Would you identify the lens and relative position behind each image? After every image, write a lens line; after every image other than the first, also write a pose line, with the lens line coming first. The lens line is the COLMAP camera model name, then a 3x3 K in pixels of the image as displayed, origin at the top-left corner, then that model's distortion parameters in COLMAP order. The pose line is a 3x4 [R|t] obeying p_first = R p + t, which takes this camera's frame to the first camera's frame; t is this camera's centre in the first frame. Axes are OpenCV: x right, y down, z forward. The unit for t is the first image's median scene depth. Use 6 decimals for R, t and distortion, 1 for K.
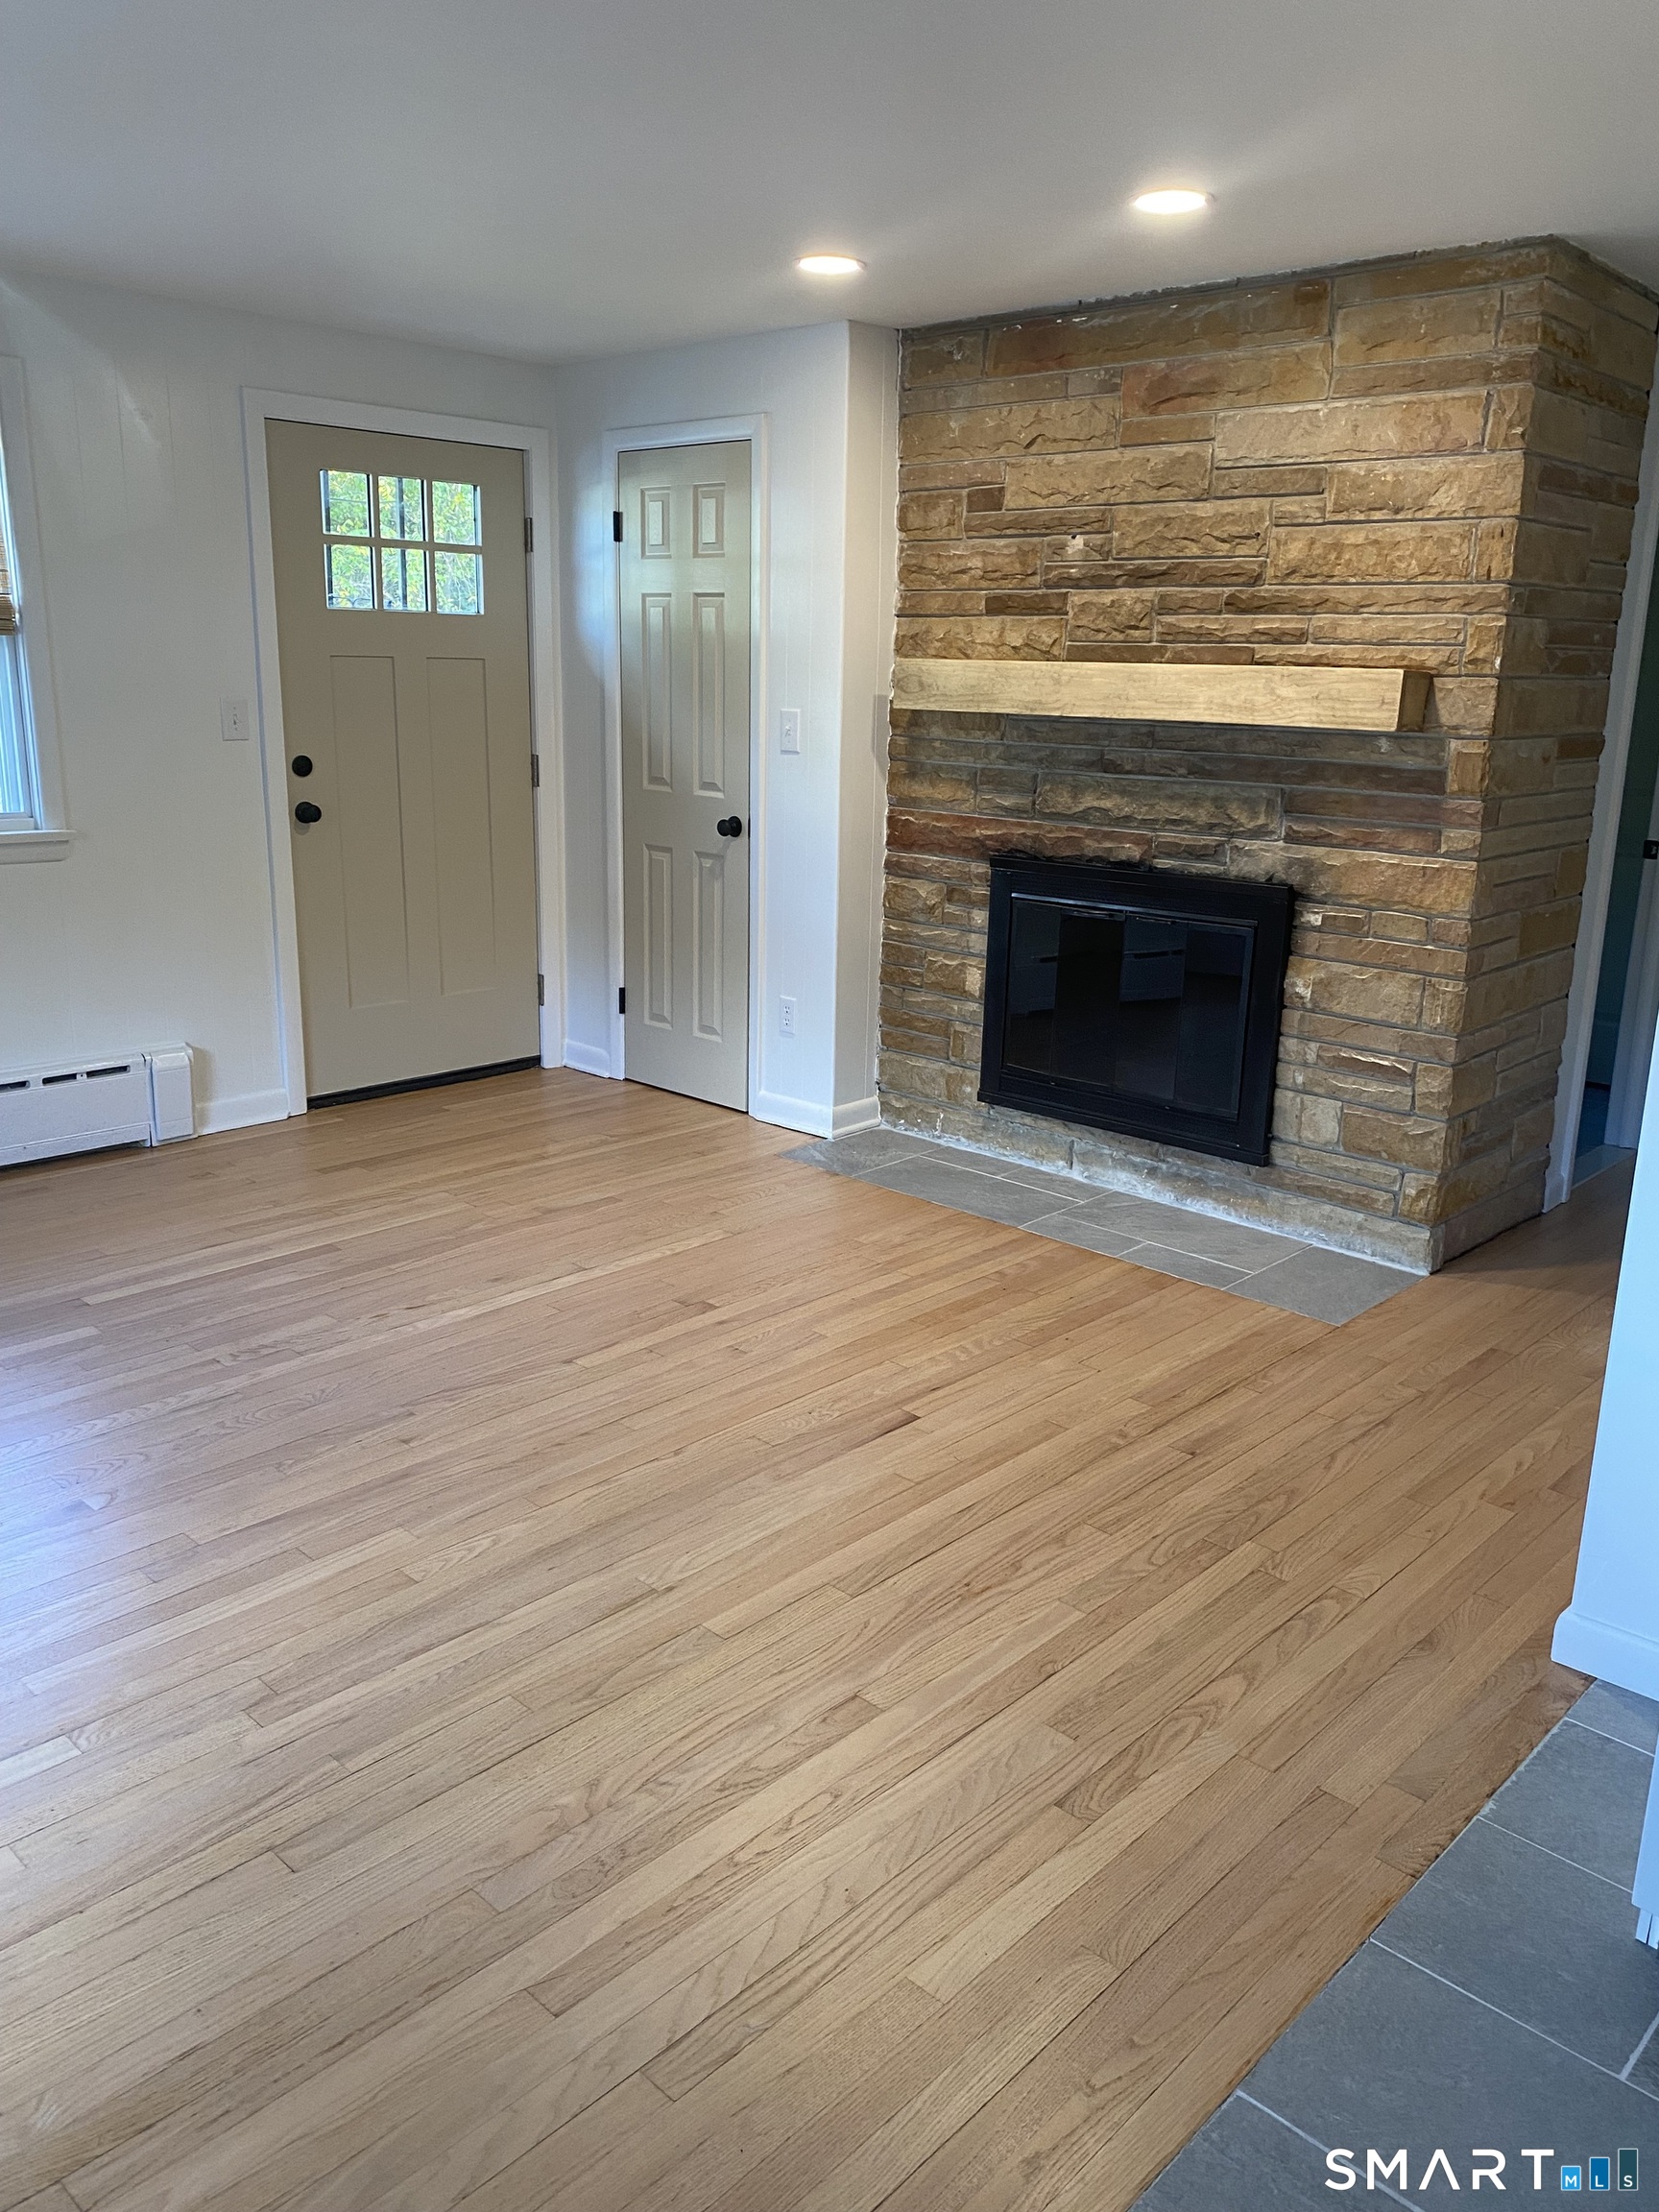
lens RADIAL K [[1669.3, 0, 855.1], [0, 1669.3, 1101.2], [0, 0, 1]] dist [0.037878, -0.045255]
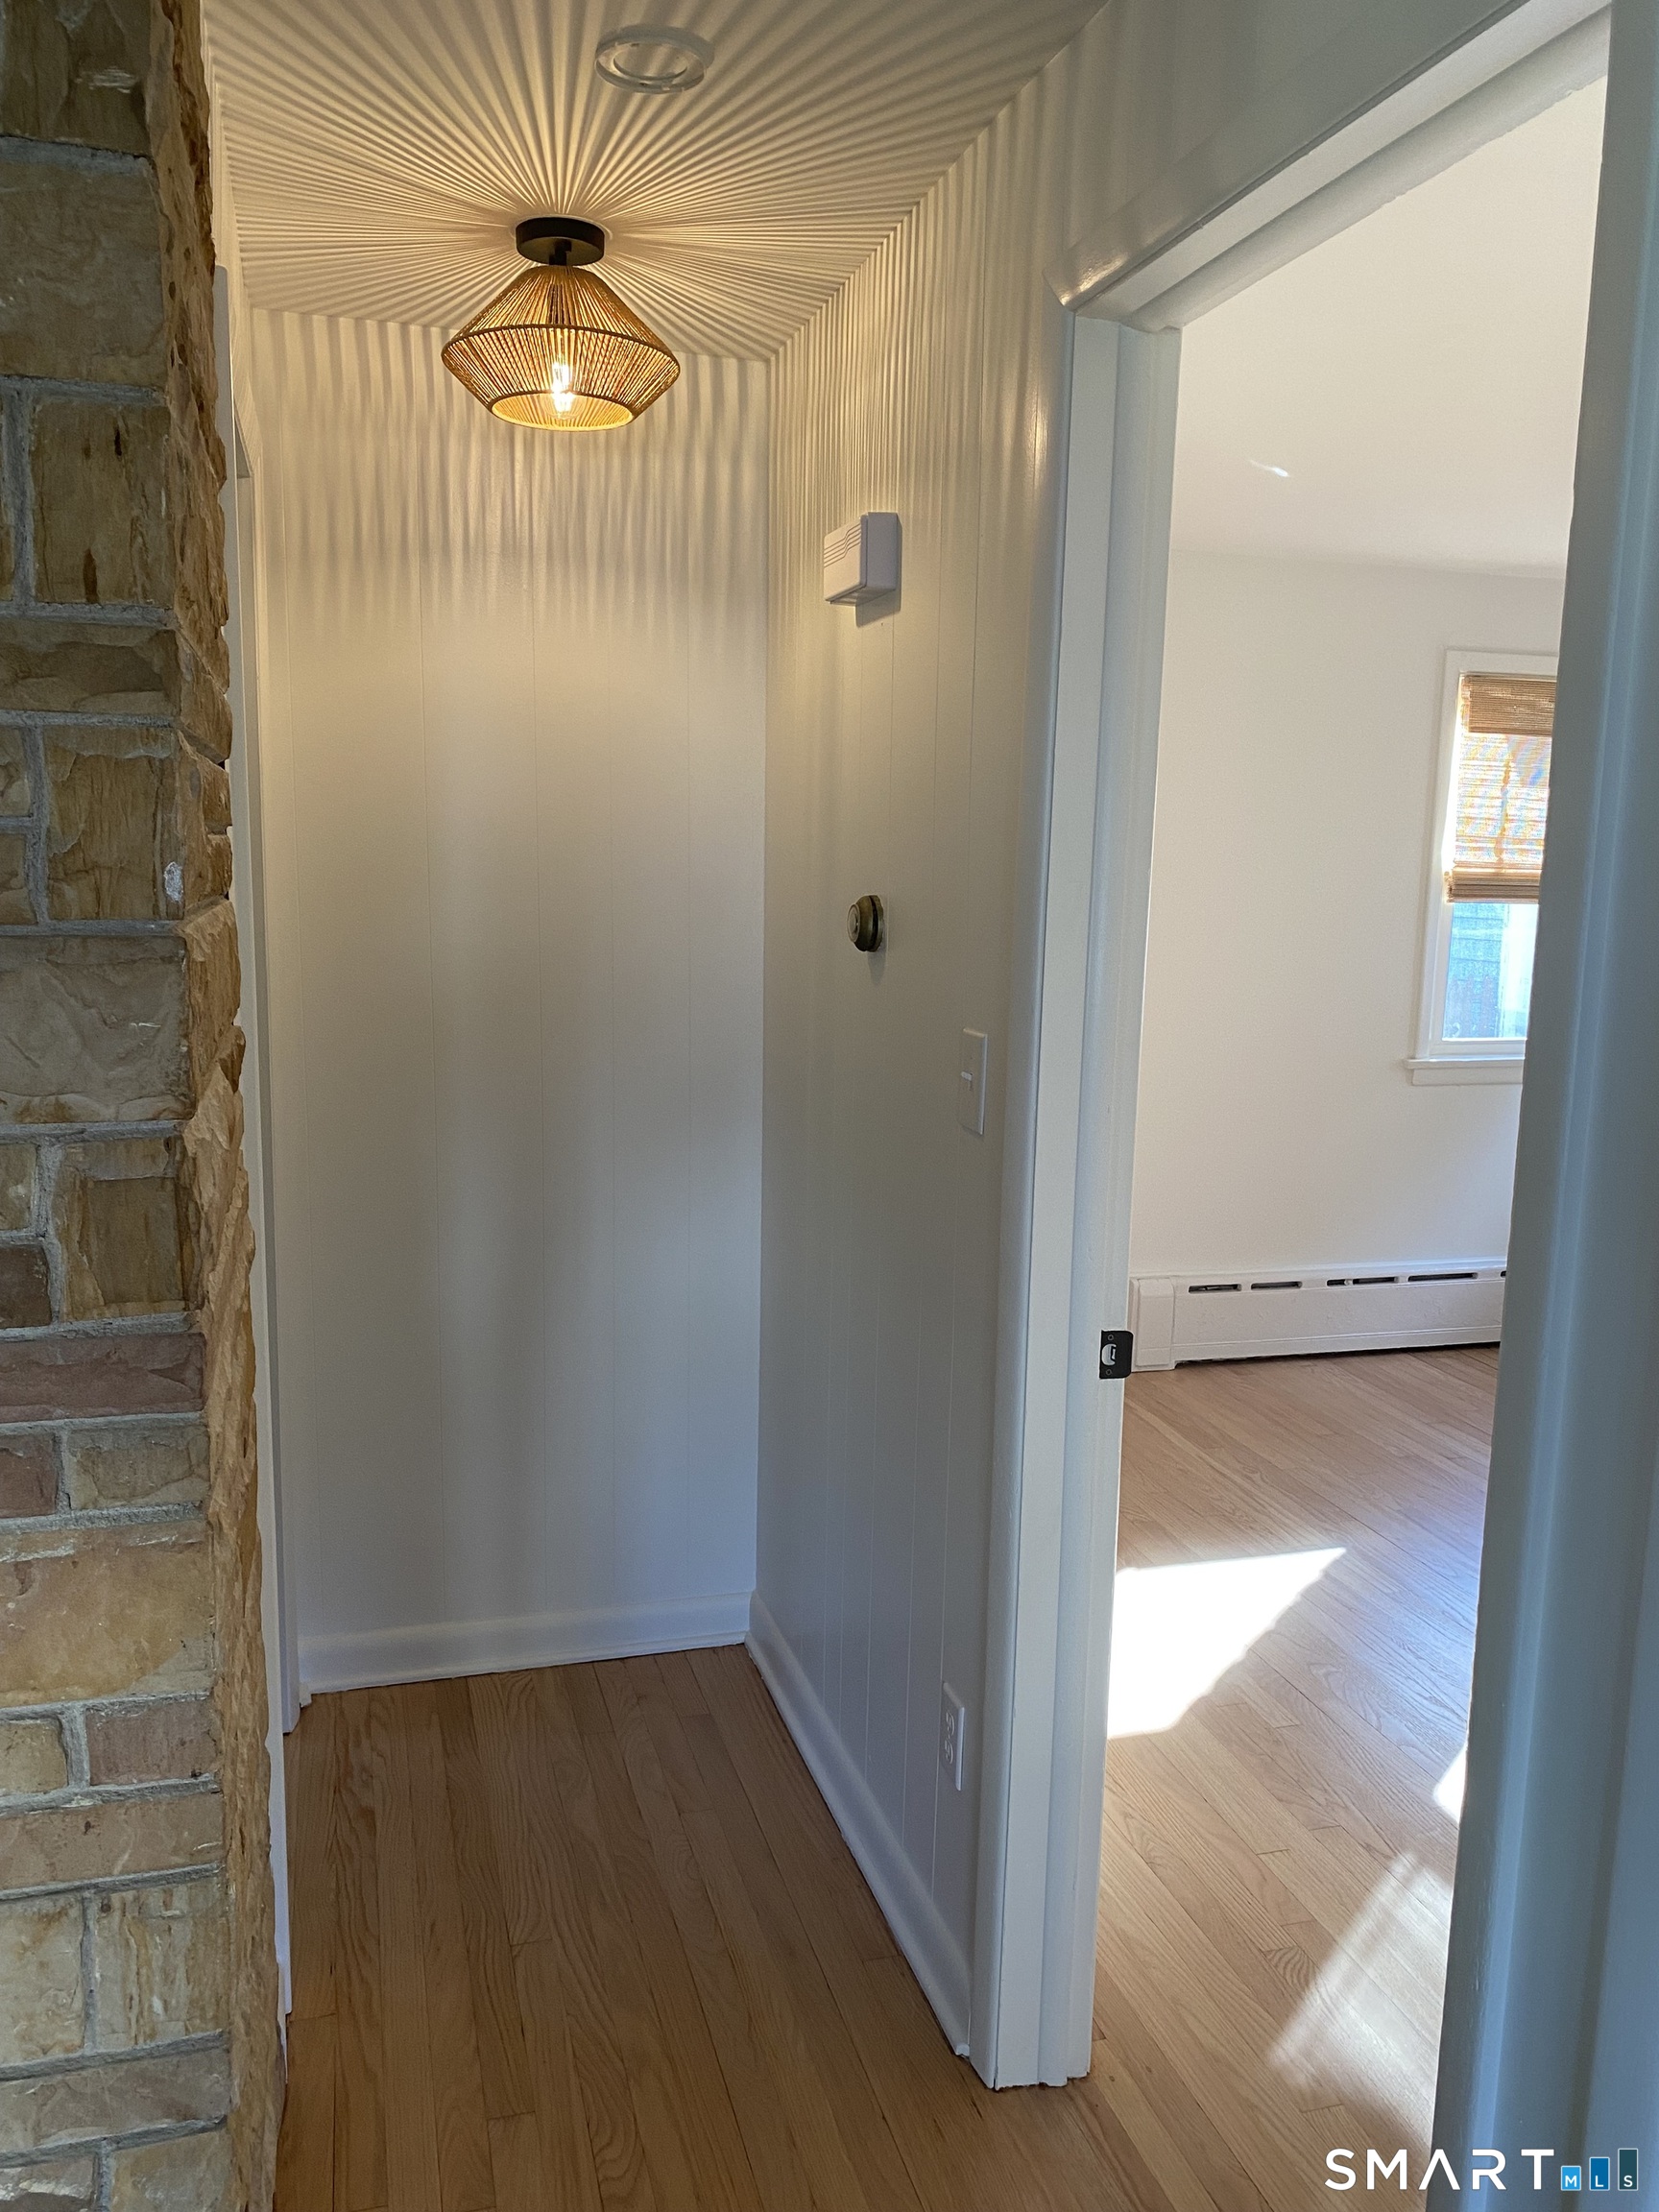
lens RADIAL K [[1669.3, 0, 809.1], [0, 1669.3, 1131.1], [0, 0, 1]] dist [0.037878, -0.045255]
pose [[0.526893, -0.150843, 0.836439, 0.162430], [0.208428, 0.977007, 0.044899, -0.180572], [-0.823979, 0.150680, 0.546218, 0.654205]]
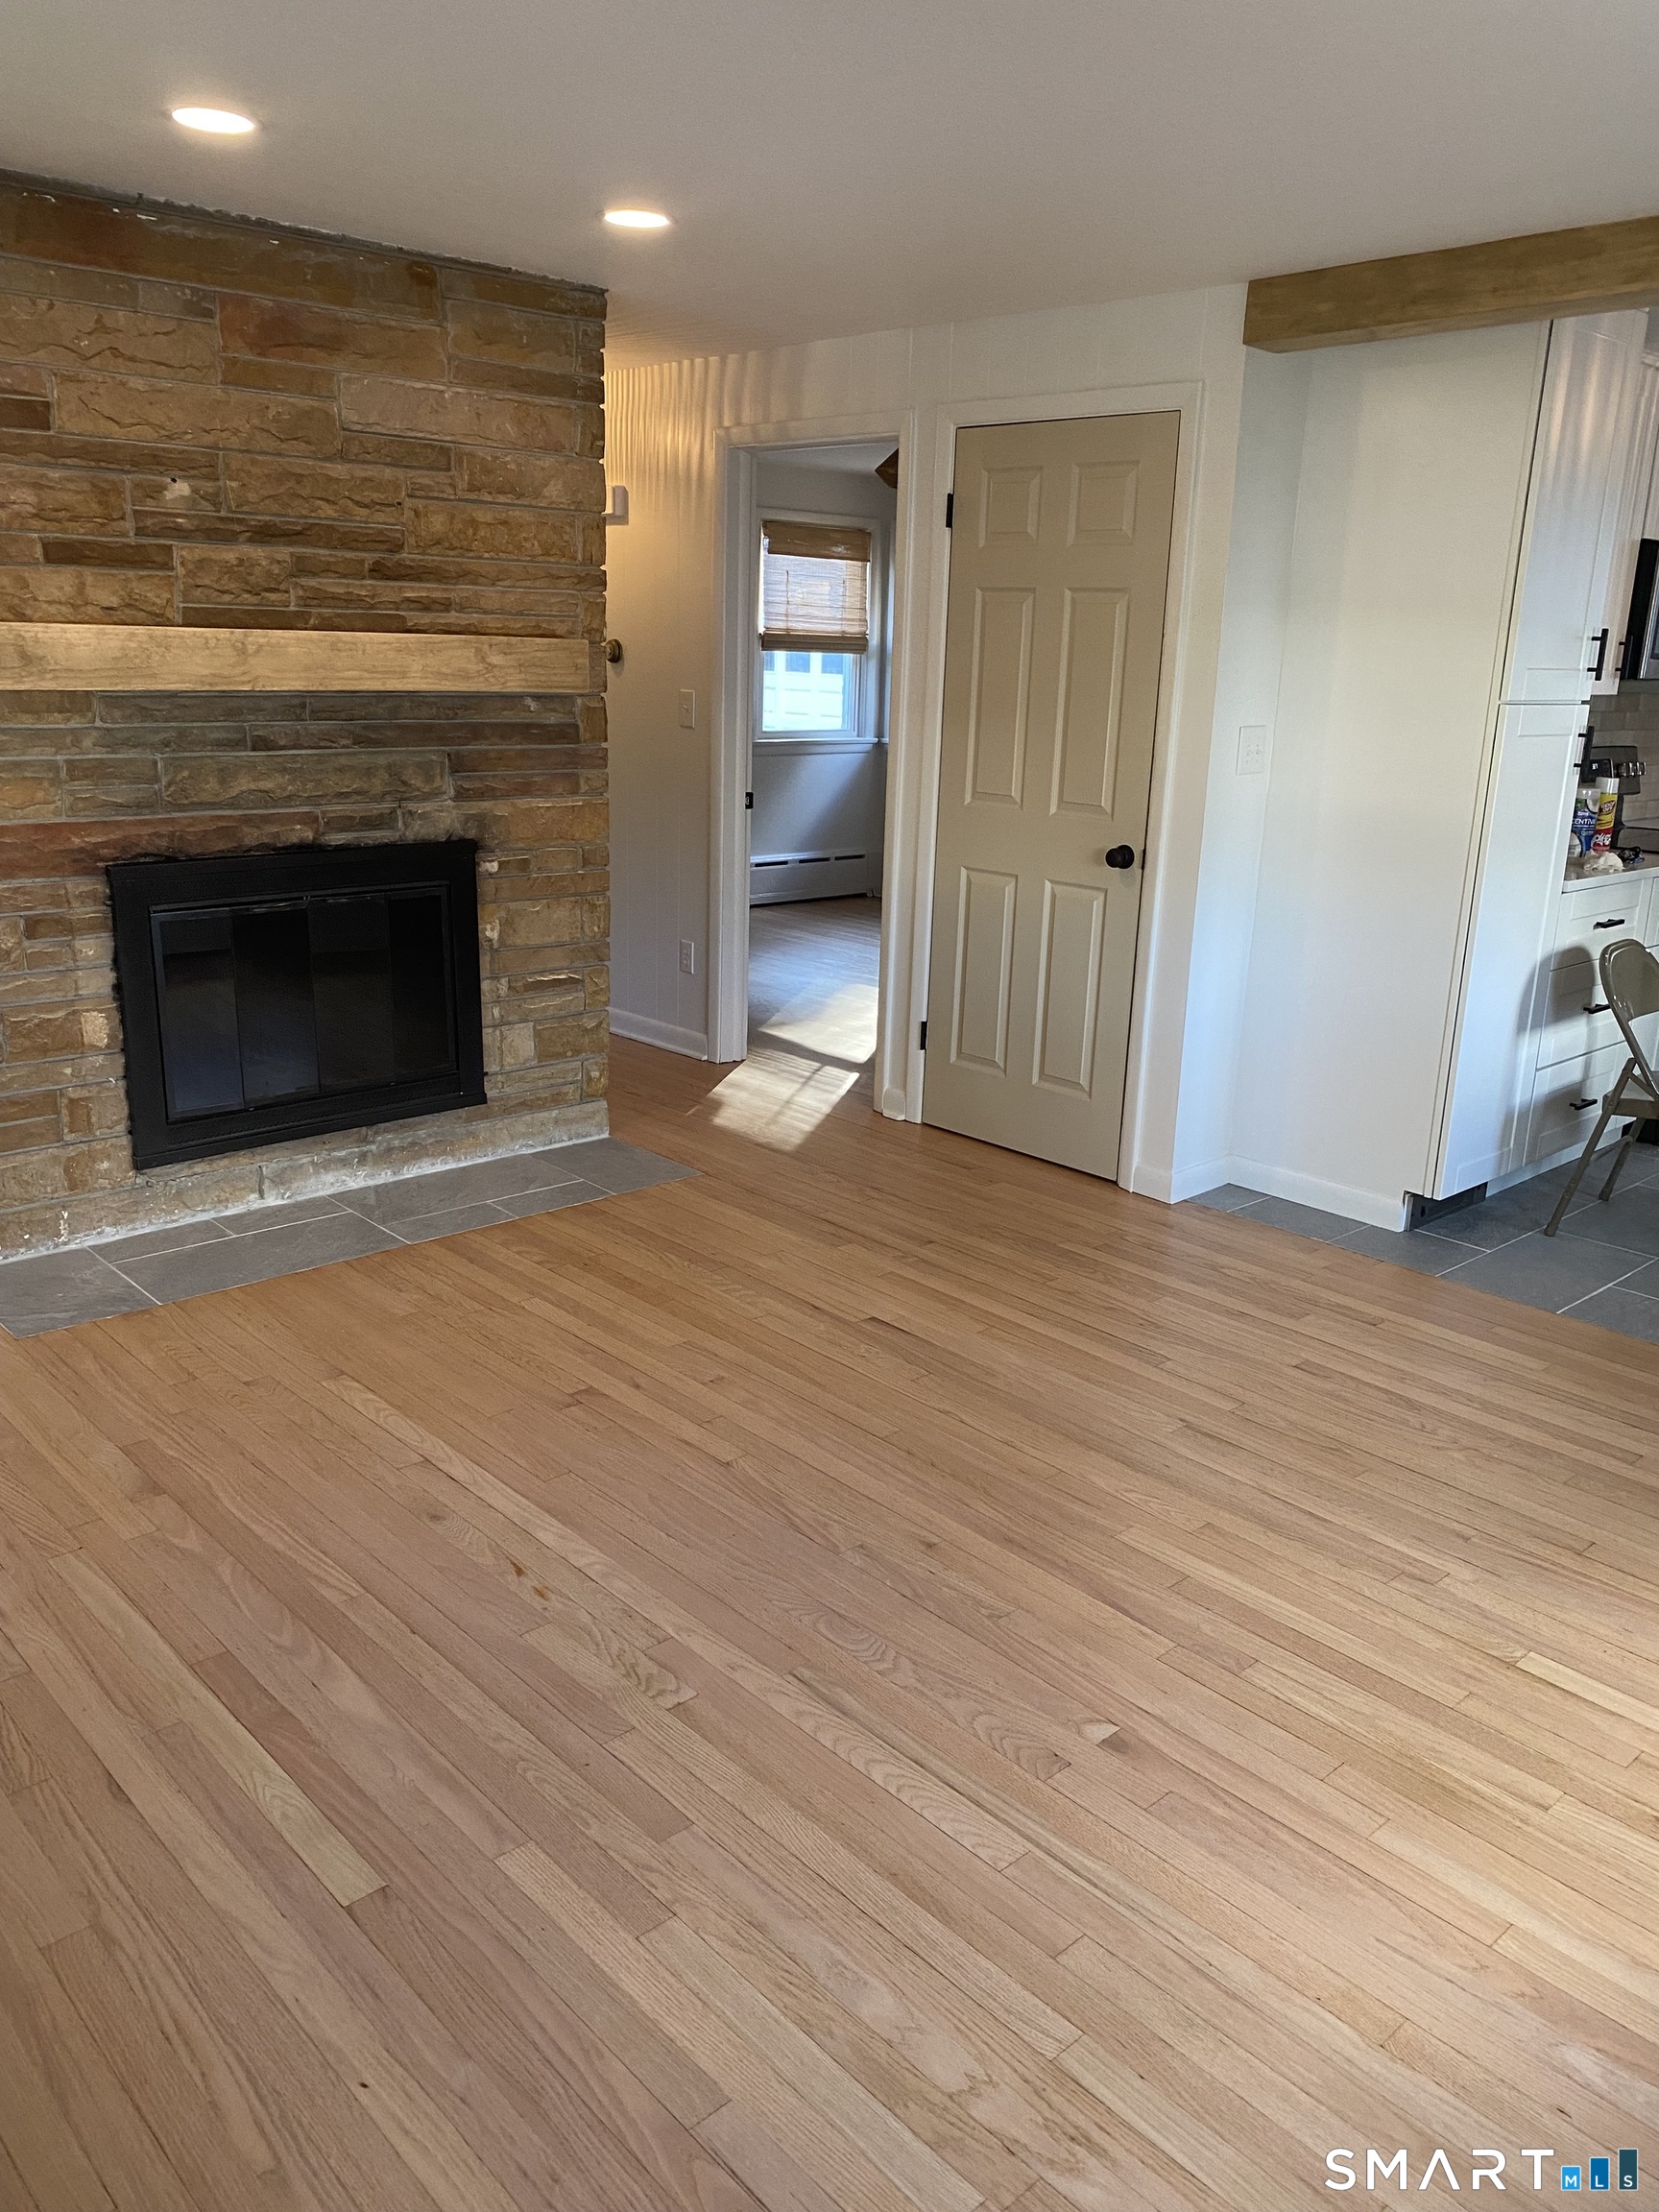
lens RADIAL K [[1669.3, 0, 847.1], [0, 1669.3, 1093.1], [0, 0, 1]] dist [0.037878, -0.045255]
pose [[0.075355, -0.282637, 0.956262, -0.765626], [0.229005, 0.938262, 0.259271, -0.192322], [-0.970504, 0.199452, 0.135428, 0.631544]]
